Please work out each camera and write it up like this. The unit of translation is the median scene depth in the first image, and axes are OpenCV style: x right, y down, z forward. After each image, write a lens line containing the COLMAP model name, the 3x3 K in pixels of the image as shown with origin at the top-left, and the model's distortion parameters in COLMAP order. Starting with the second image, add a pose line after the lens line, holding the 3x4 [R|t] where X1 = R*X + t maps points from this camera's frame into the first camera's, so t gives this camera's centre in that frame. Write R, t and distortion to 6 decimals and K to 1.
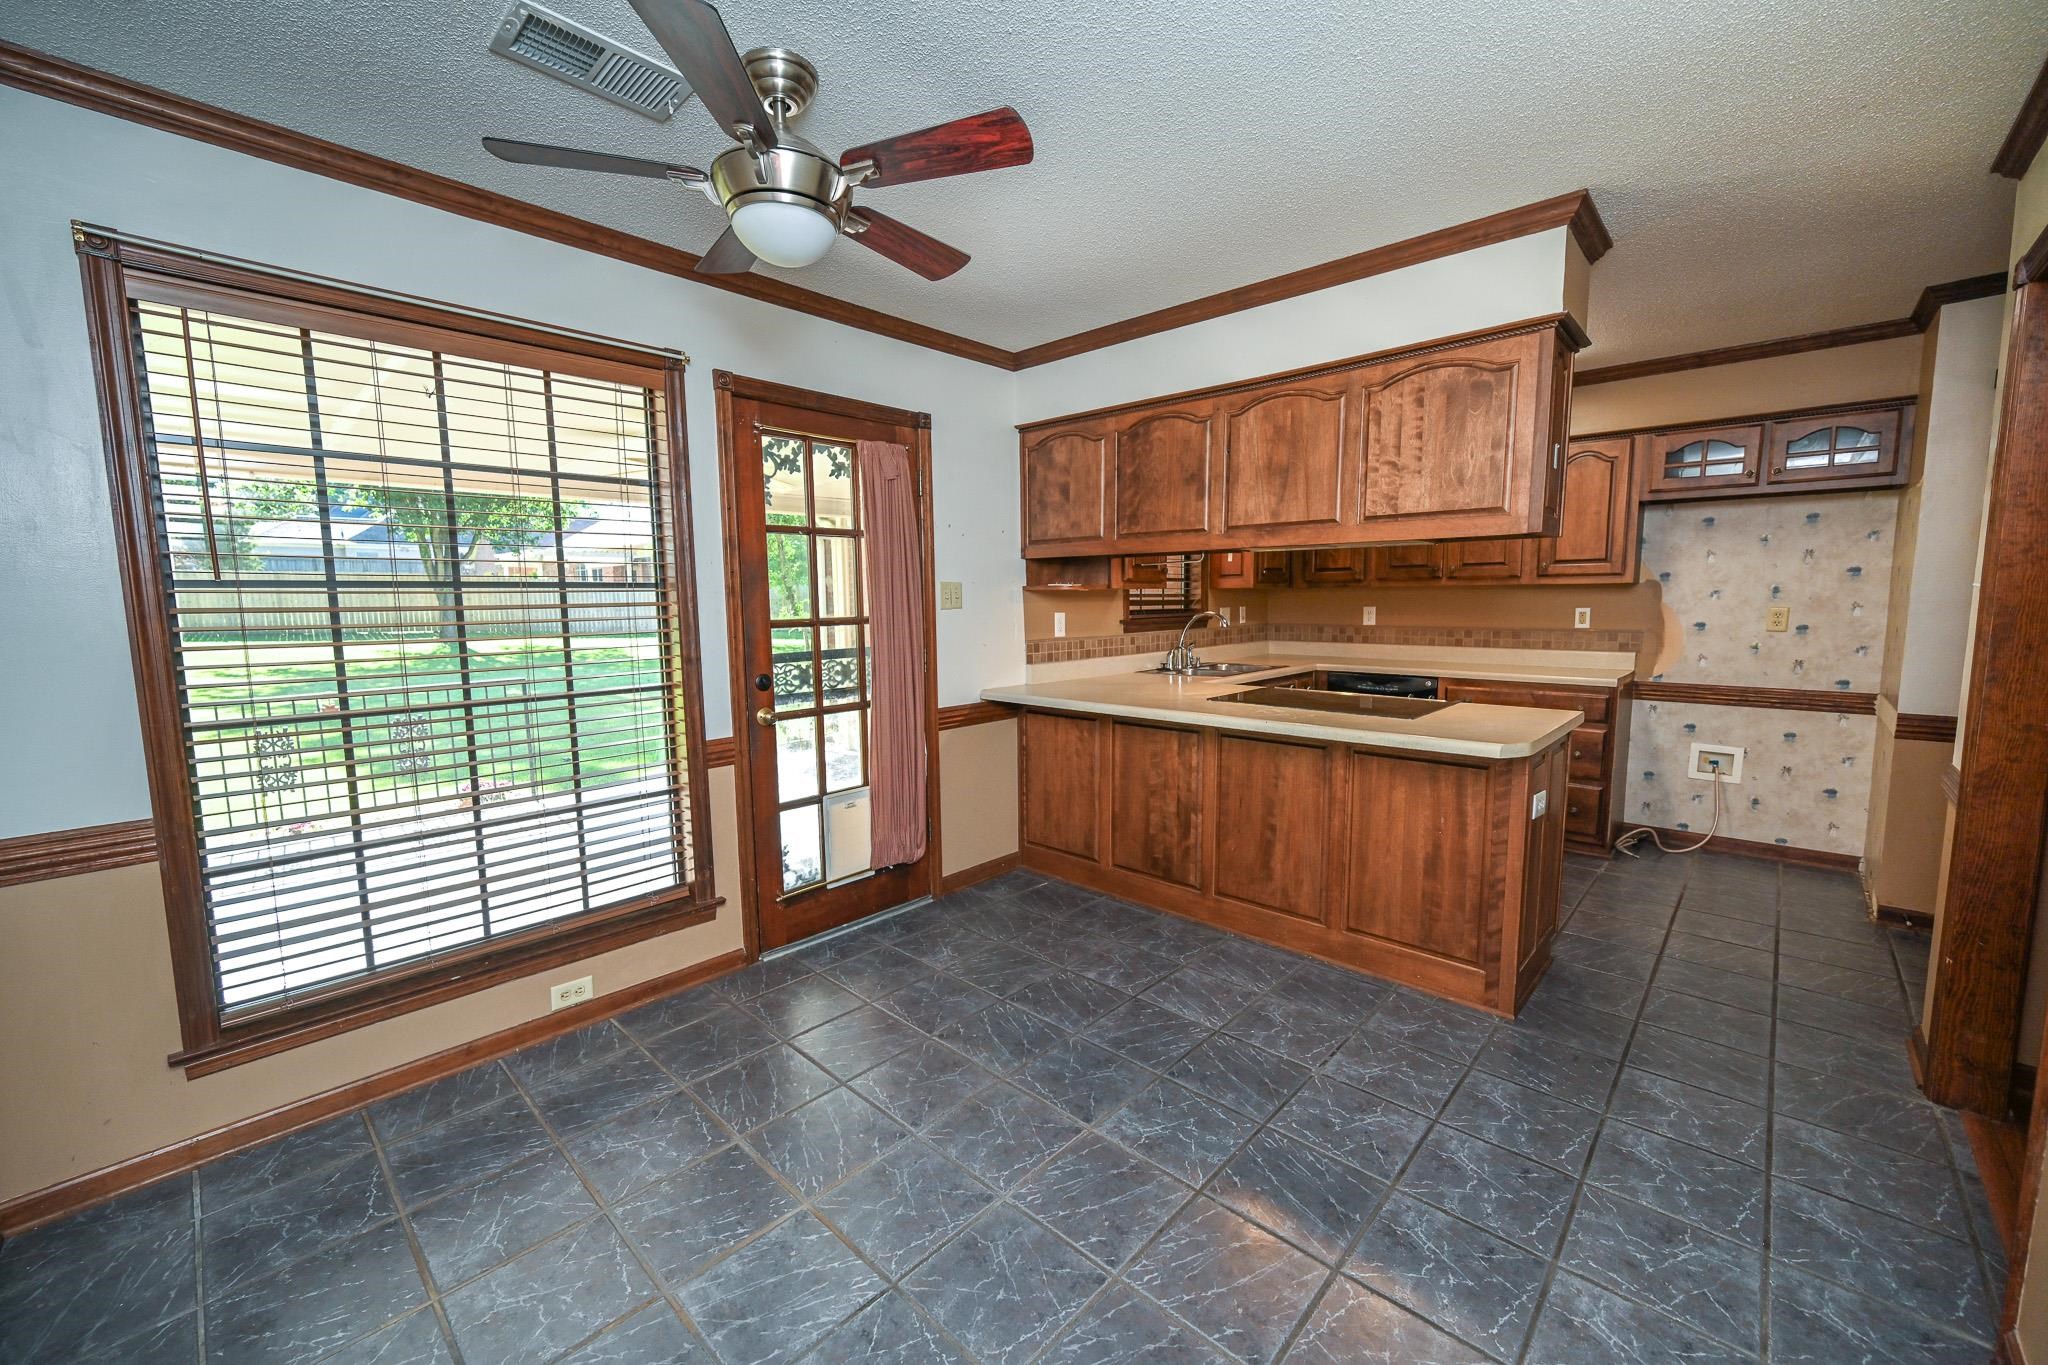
lens RADIAL K [[805.8, 0, 1014.2], [0, 805.8, 684.7], [0, 0, 1]] dist [0.000796, 0.000156]
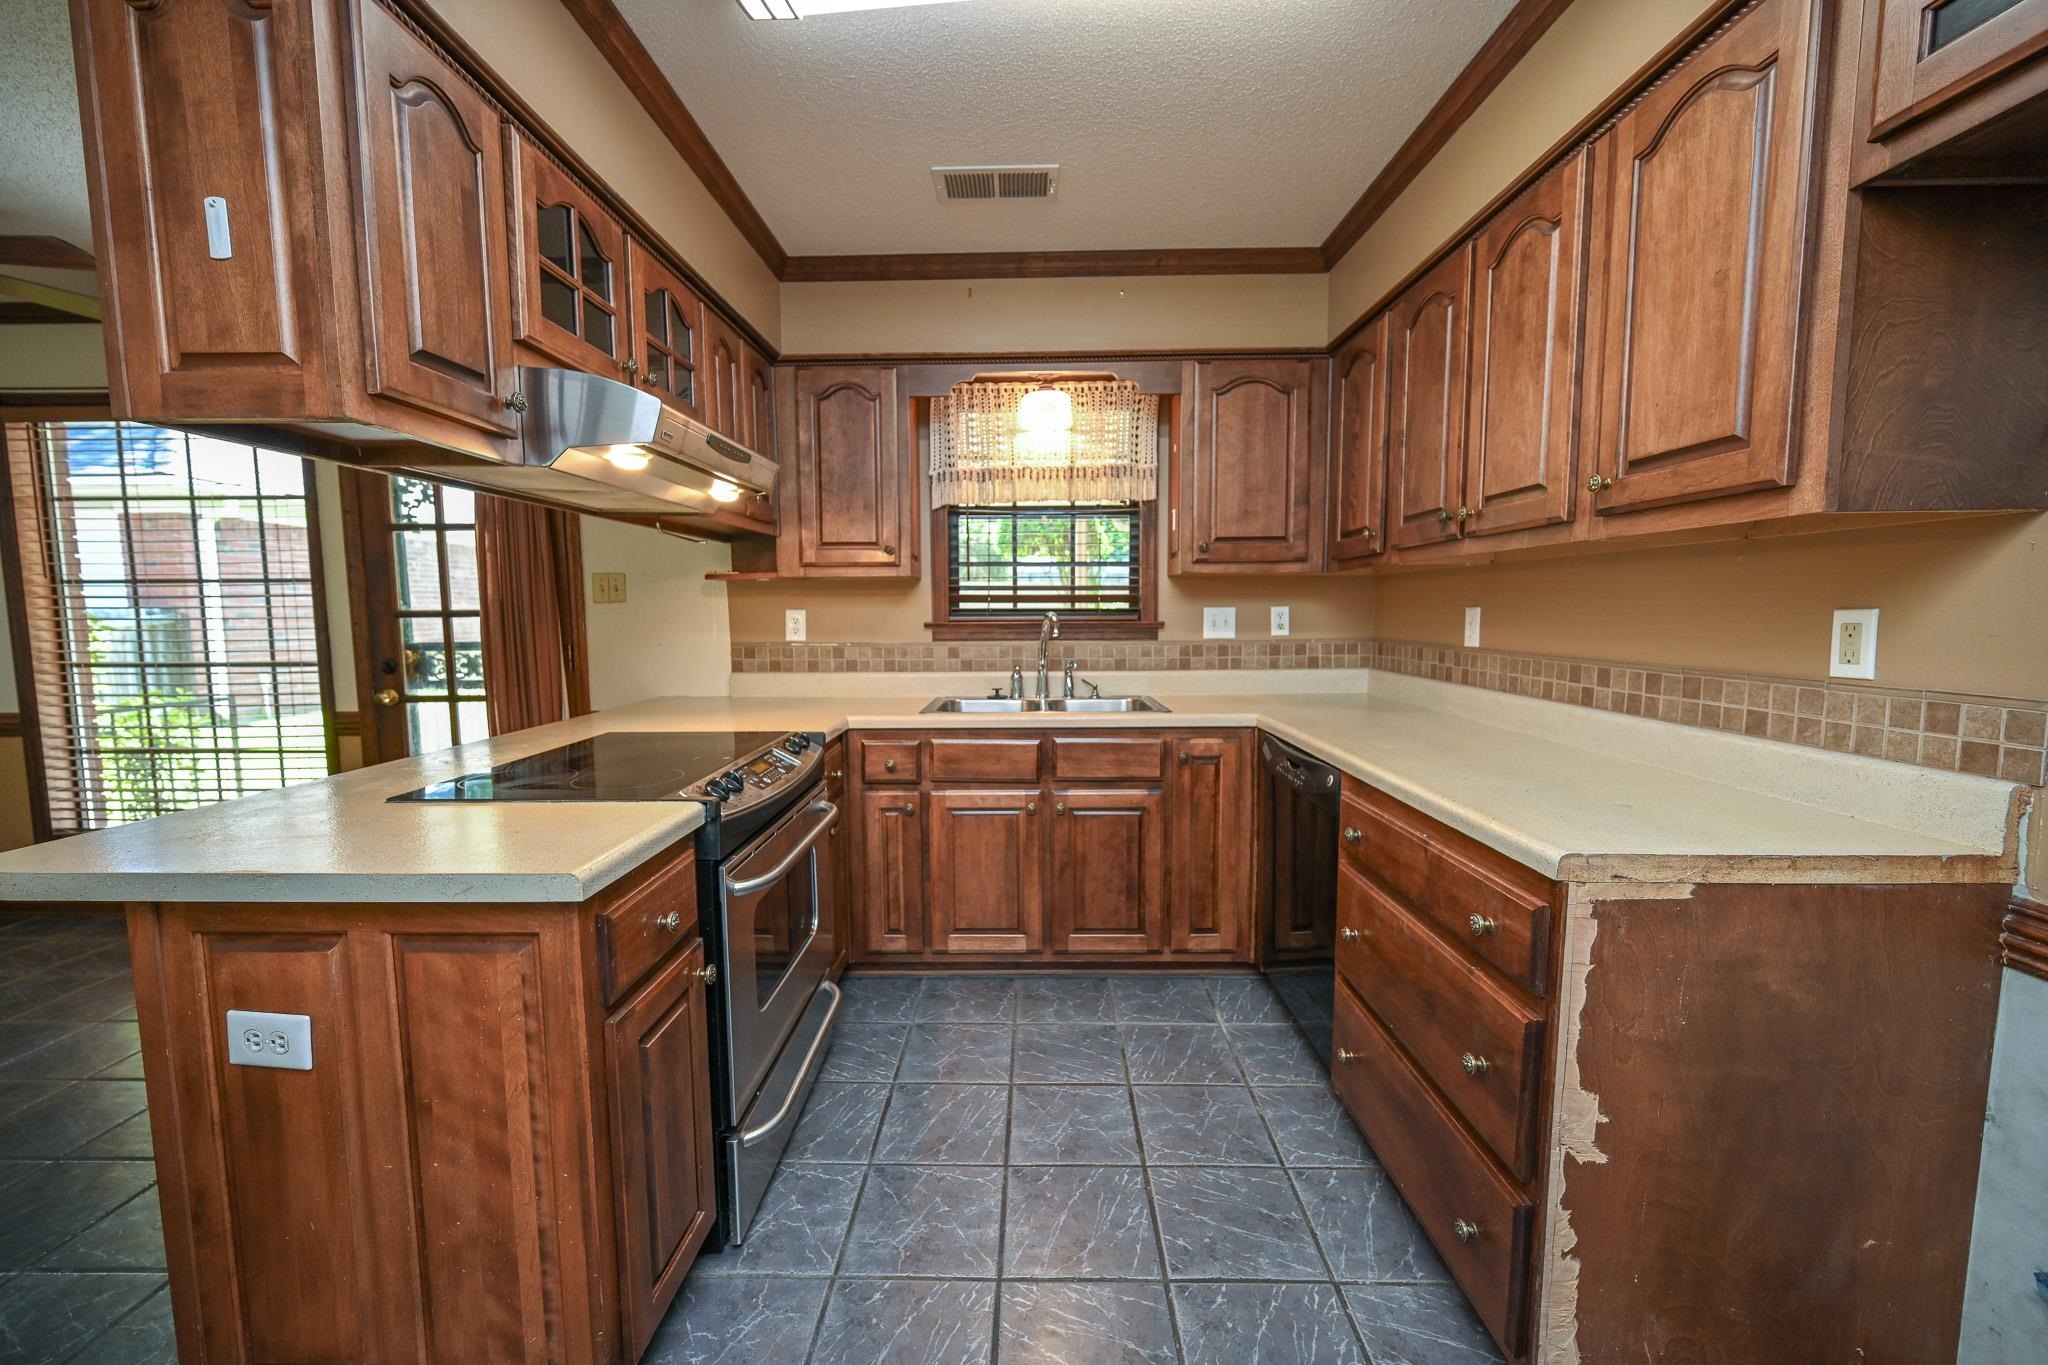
lens RADIAL K [[805.8, 0, 1014.2], [0, 805.8, 684.7], [0, 0, 1]] dist [0.000796, 0.000156]
pose [[0.675910, 0.075956, -0.733060, 1.043828], [-0.081293, 0.996289, 0.028276, -0.075432], [0.732487, 0.040480, 0.679576, 0.840720]]
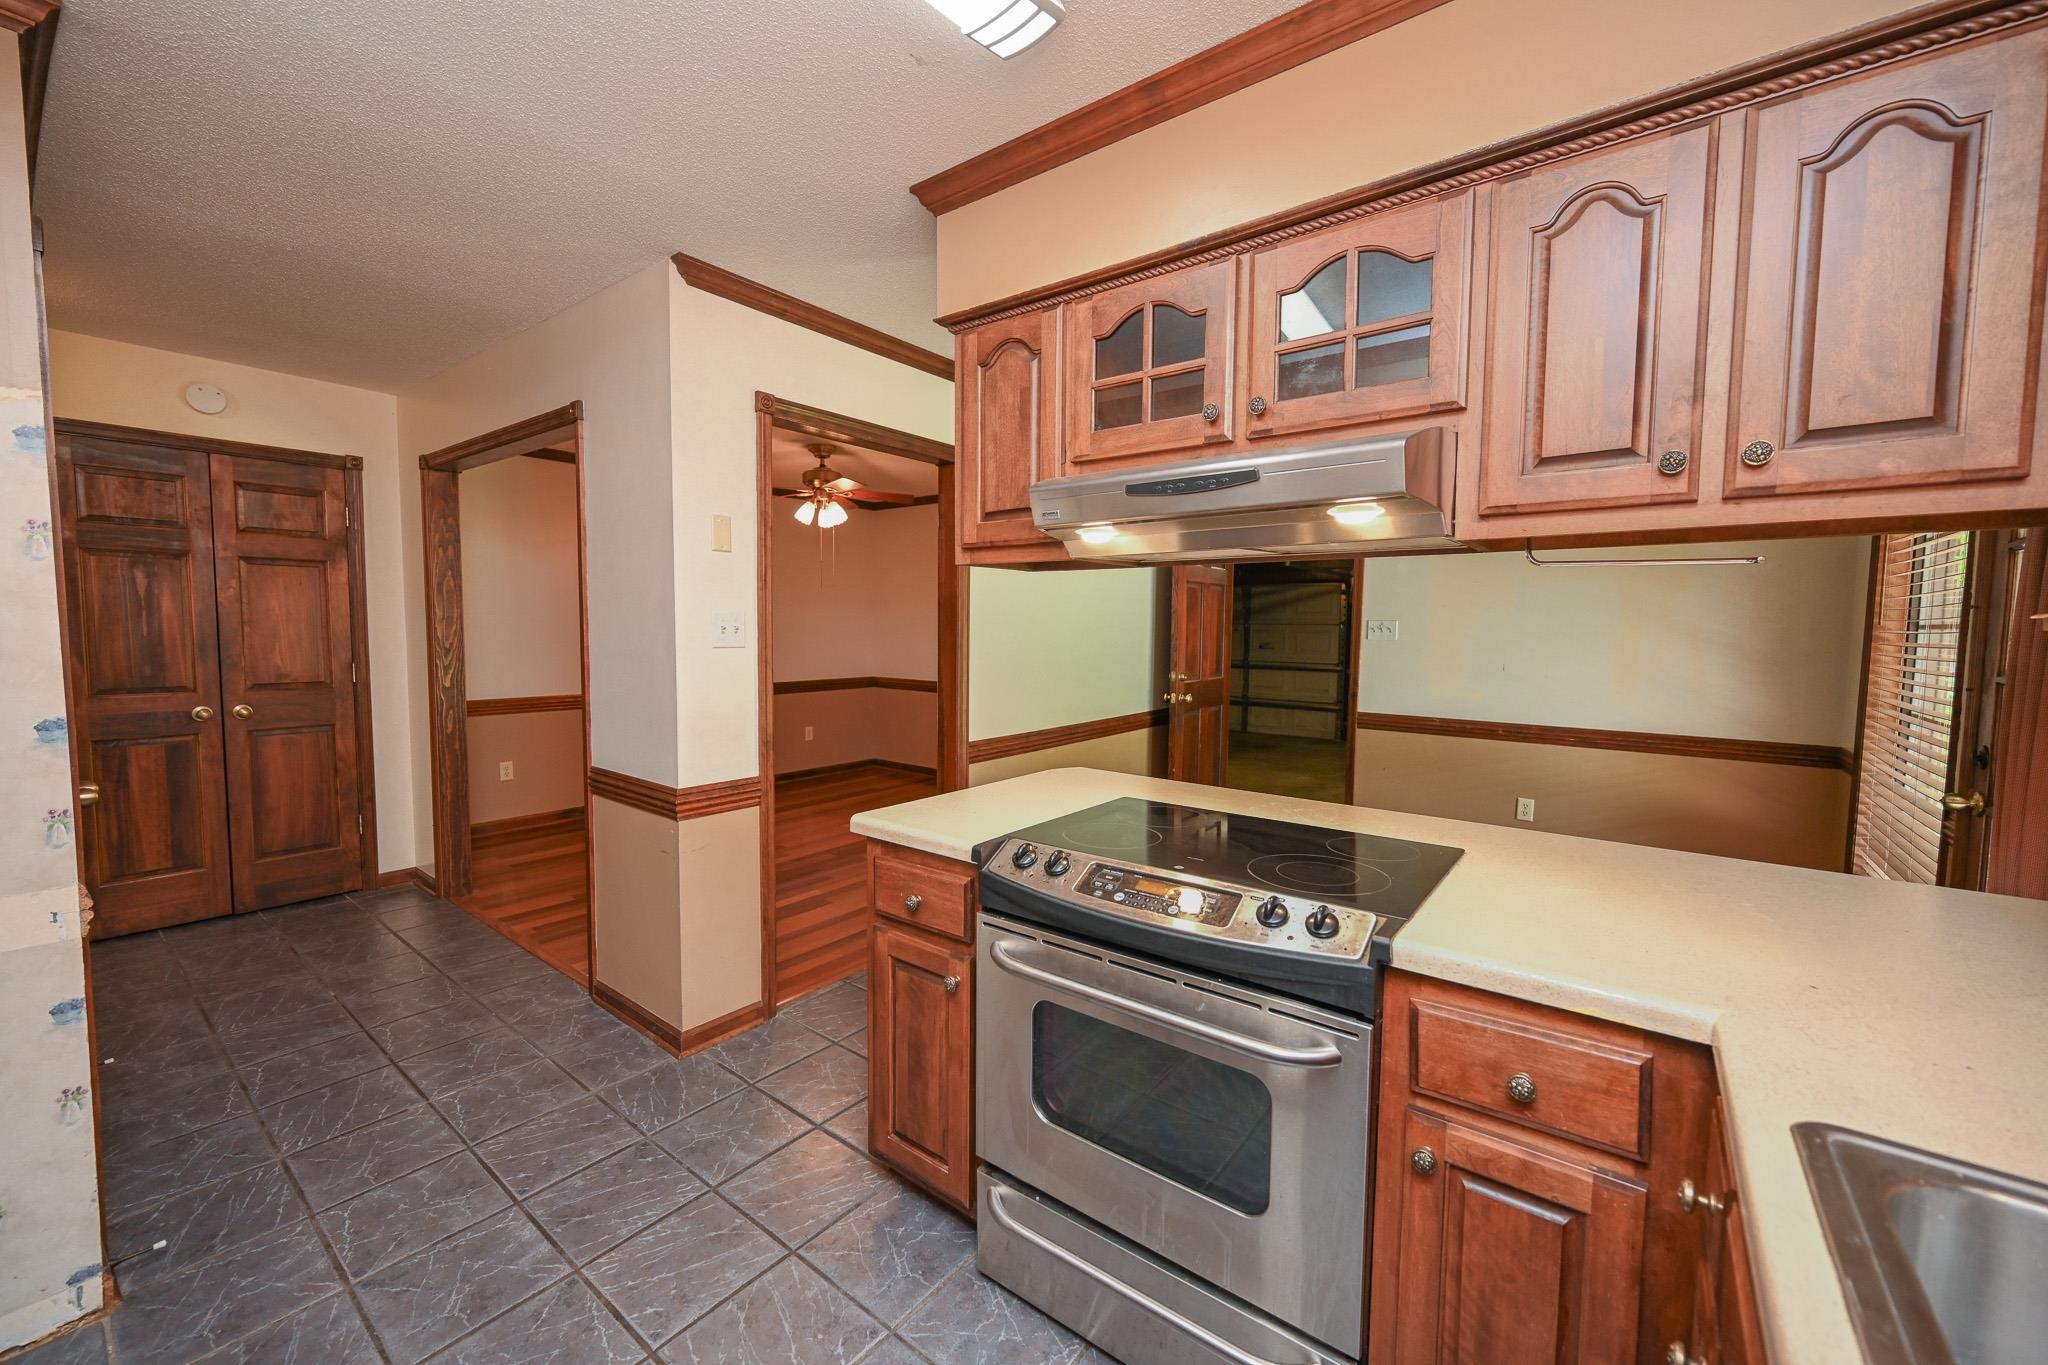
lens RADIAL K [[807.8, 0, 1020.9], [0, 807.8, 676.7], [0, 0, 1]] dist [0.001561, 0.000105]
pose [[-0.994648, 0.008112, -0.103001, 0.601030], [-0.009758, 0.985081, 0.171814, -0.182635], [0.102858, 0.171899, -0.979730, 1.547601]]
